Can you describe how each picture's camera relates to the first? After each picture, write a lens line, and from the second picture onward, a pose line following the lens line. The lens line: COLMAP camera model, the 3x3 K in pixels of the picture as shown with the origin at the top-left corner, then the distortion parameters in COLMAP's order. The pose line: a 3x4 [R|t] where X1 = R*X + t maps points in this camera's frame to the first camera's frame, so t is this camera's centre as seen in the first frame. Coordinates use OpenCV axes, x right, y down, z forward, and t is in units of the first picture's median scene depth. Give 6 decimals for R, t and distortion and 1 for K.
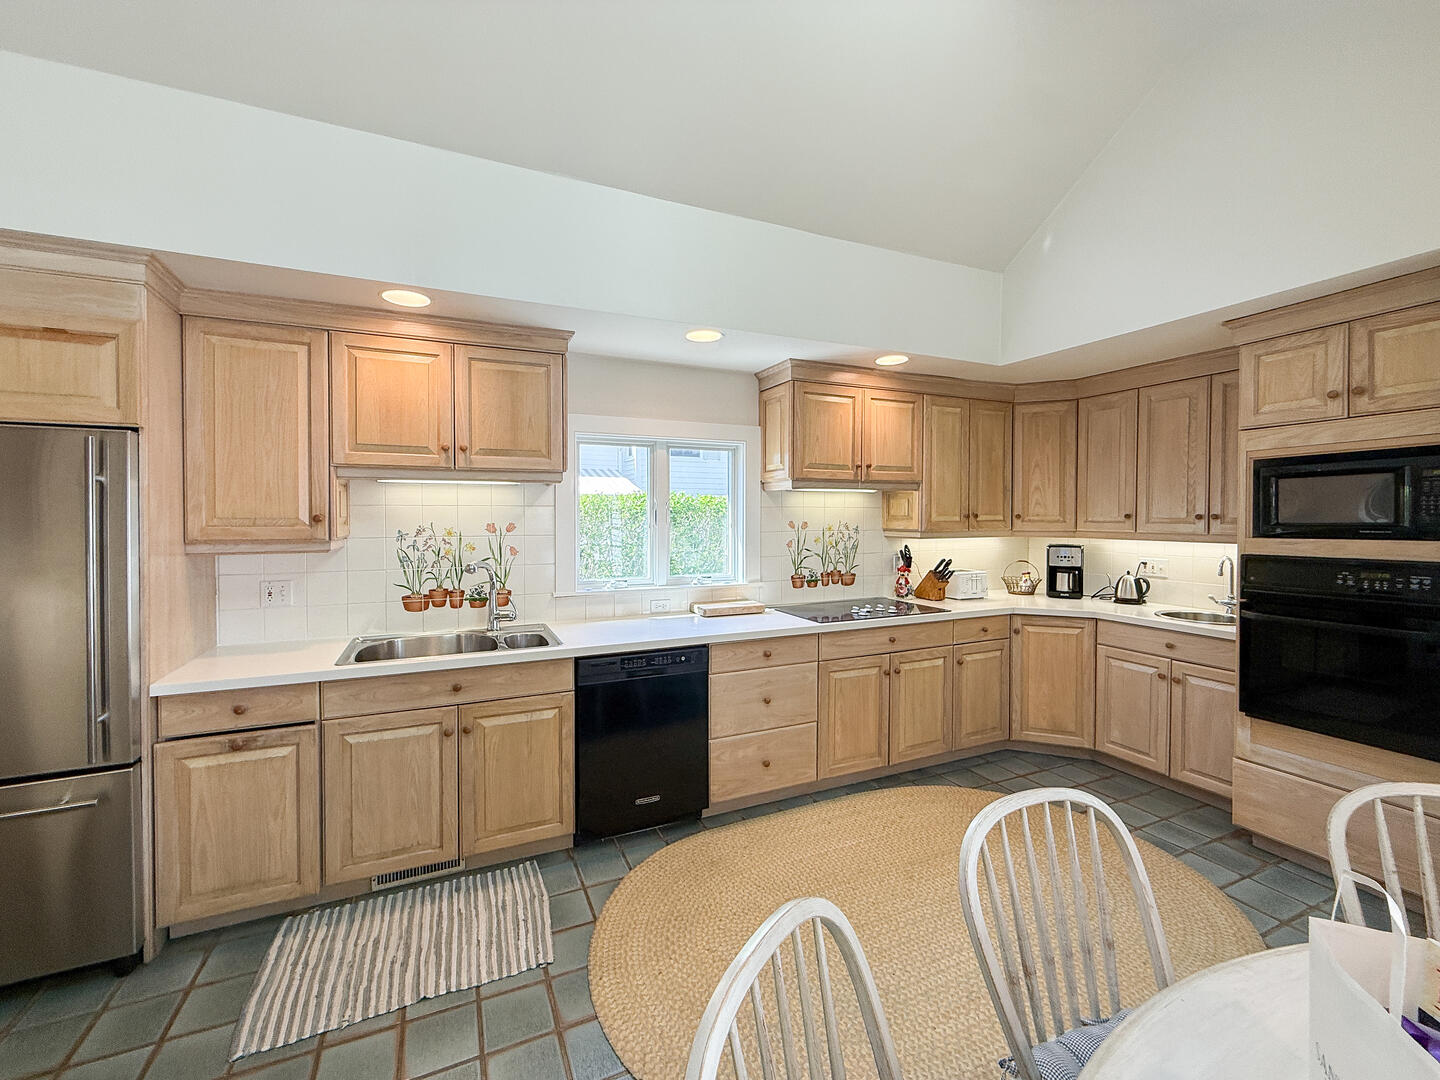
lens RADIAL K [[573.8, 0, 719.6], [0, 573.8, 526.7], [0, 0, 1]] dist [0.001122, 0.000159]
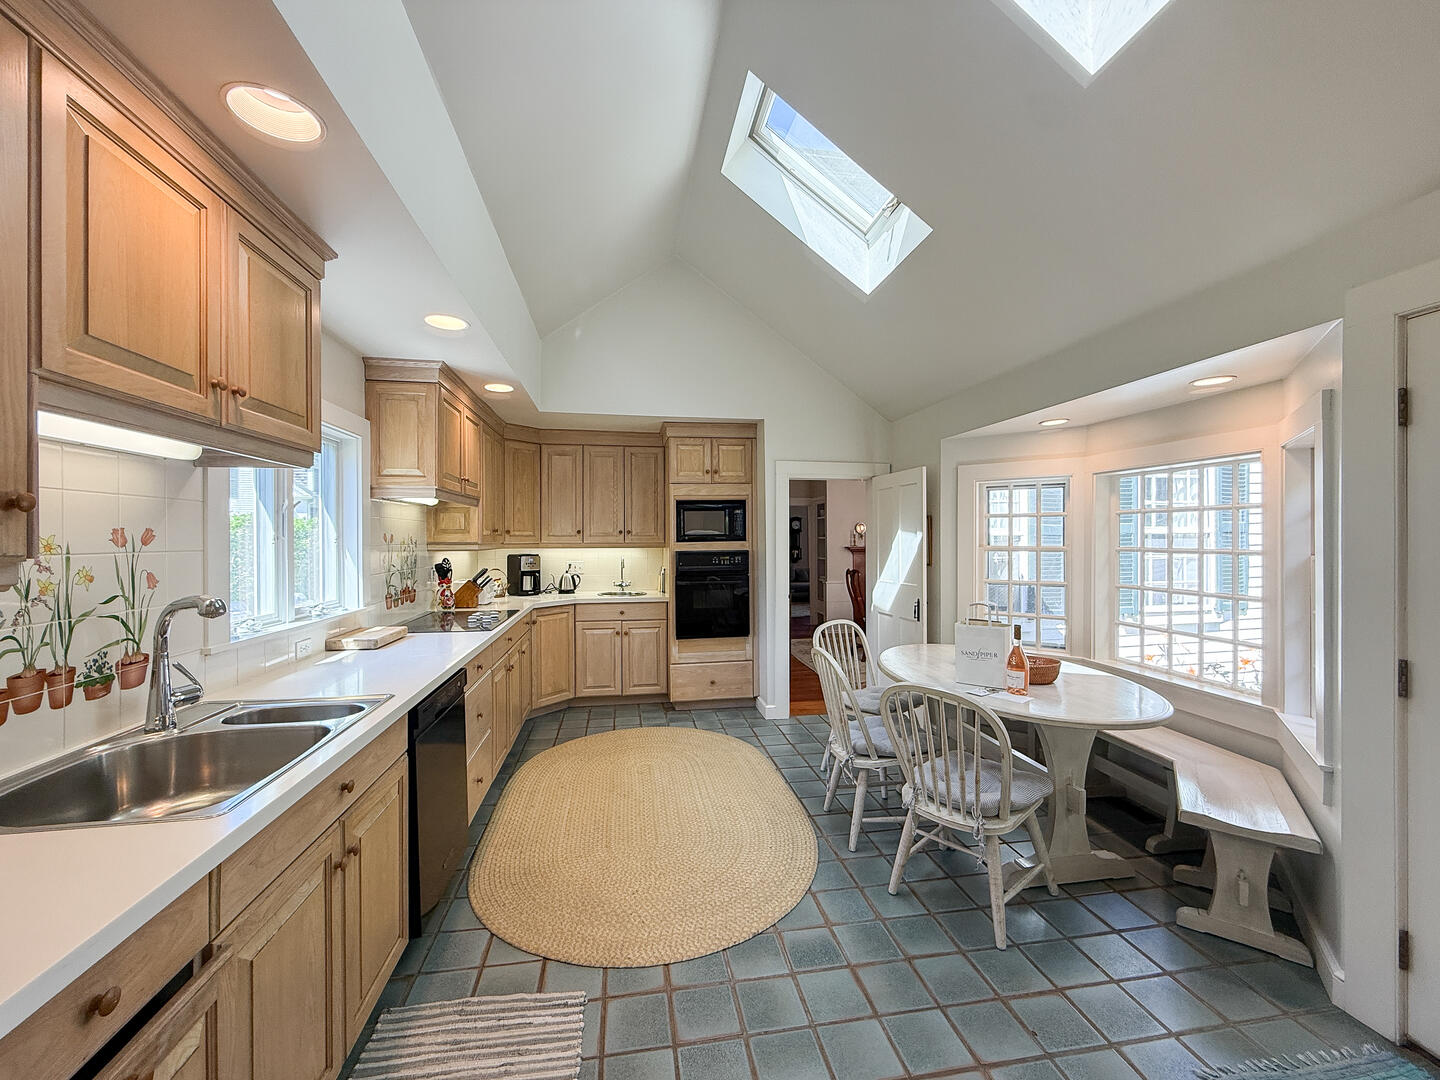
lens RADIAL K [[573.8, 0, 714.4], [0, 573.8, 540.3], [0, 0, 1]] dist [0.001122, 0.000159]
pose [[0.271567, -0.003742, 0.962412, -0.759351], [0.020878, 0.999780, -0.002004, 0.017502], [-0.962193, 0.020638, 0.271586, 0.354257]]
